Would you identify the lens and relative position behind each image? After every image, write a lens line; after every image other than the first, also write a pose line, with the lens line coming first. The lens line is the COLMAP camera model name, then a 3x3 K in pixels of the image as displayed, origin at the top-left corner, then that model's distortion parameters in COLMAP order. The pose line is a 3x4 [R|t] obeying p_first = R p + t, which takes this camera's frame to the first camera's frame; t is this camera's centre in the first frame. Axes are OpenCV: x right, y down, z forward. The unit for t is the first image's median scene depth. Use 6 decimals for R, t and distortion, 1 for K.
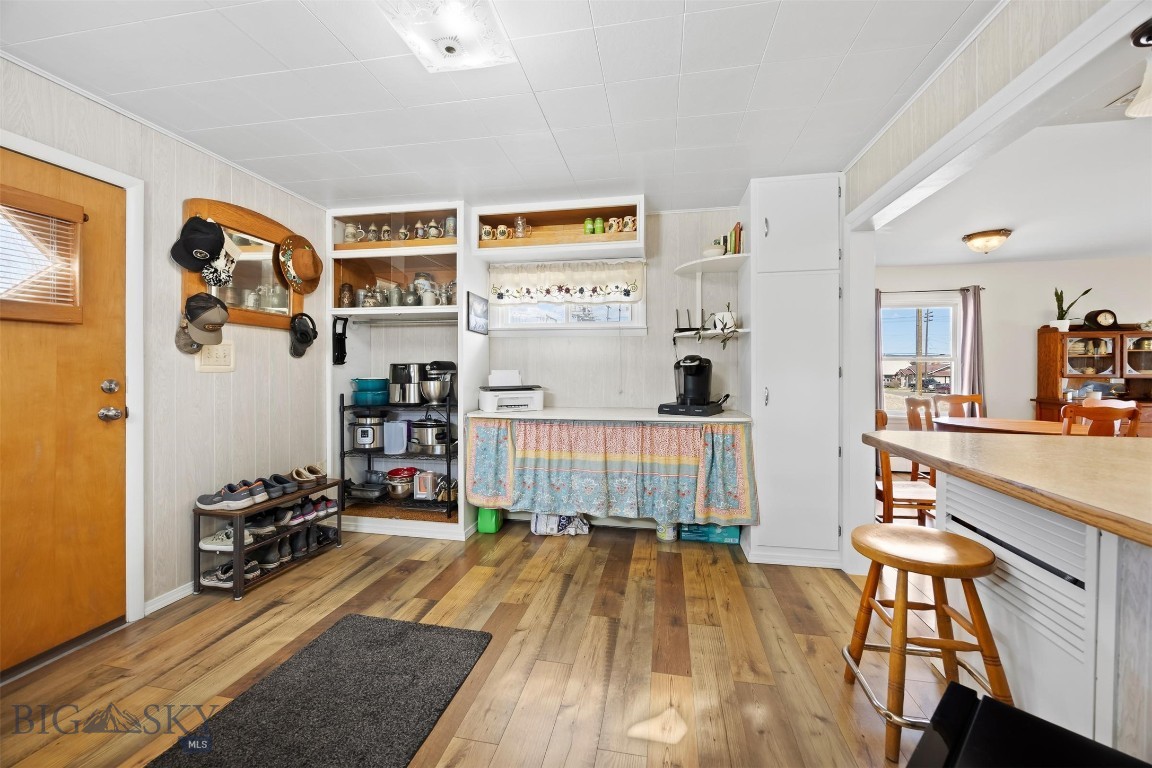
lens RADIAL K [[442.6, 0, 575.4], [0, 442.6, 376.9], [0, 0, 1]] dist [-0.000580, -0.000101]
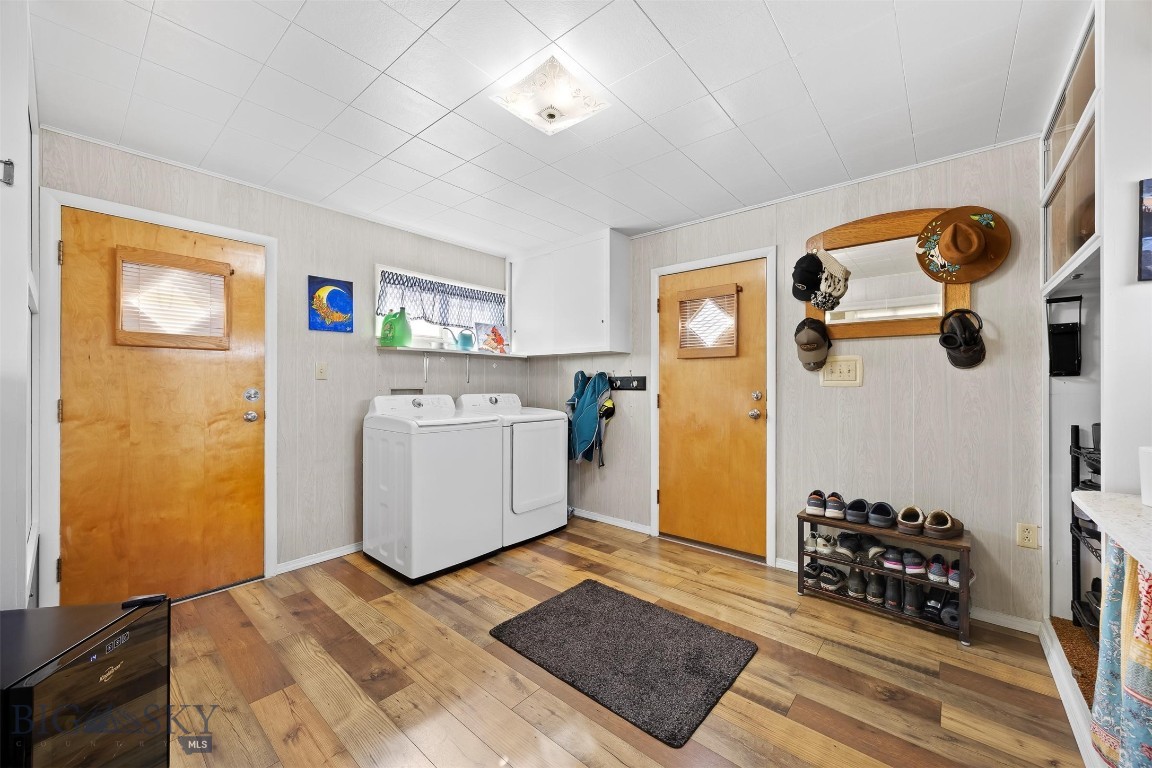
lens RADIAL K [[438.3, 0, 576.0], [0, 438.3, 384.0], [0, 0, 1]] dist [0.000361, 0.000046]
pose [[-0.491740, 0.001349, -0.870741, 0.451037], [-0.013508, 0.999867, 0.009178, -0.020000], [0.870637, 0.016275, -0.491656, 1.030515]]
